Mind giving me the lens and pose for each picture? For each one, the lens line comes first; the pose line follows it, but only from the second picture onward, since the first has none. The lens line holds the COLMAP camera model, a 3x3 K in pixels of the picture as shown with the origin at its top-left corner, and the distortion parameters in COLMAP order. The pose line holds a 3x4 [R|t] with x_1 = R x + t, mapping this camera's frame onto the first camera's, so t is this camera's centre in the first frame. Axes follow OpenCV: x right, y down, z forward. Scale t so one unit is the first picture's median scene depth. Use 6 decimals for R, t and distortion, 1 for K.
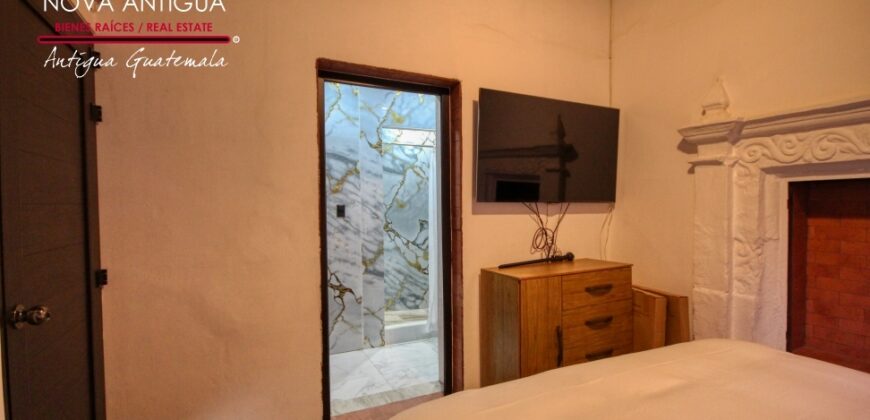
lens RADIAL K [[405.3, 0, 434.4], [0, 405.3, 209.9], [0, 0, 1]] dist [0.000288, 0.000134]
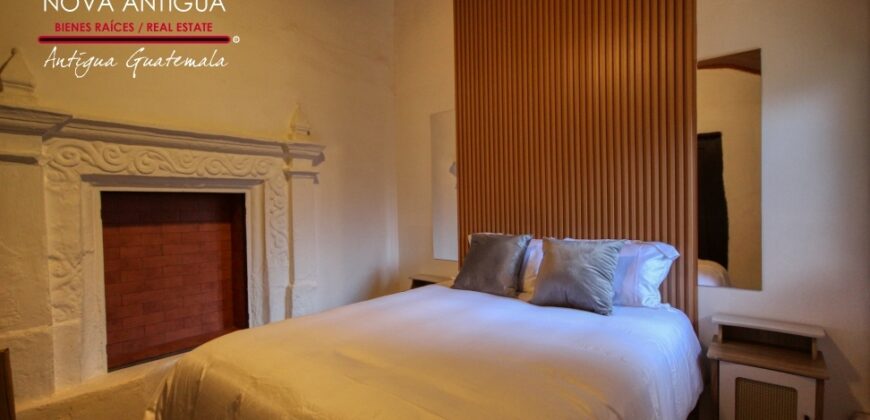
lens RADIAL K [[405.3, 0, 435.2], [0, 405.3, 213.7], [0, 0, 1]] dist [0.000288, 0.000134]
pose [[-0.441410, 0.000379, 0.897305, -0.346078], [0.031767, 0.999380, 0.015205, -0.003955], [-0.896743, 0.035216, -0.441148, 0.693595]]
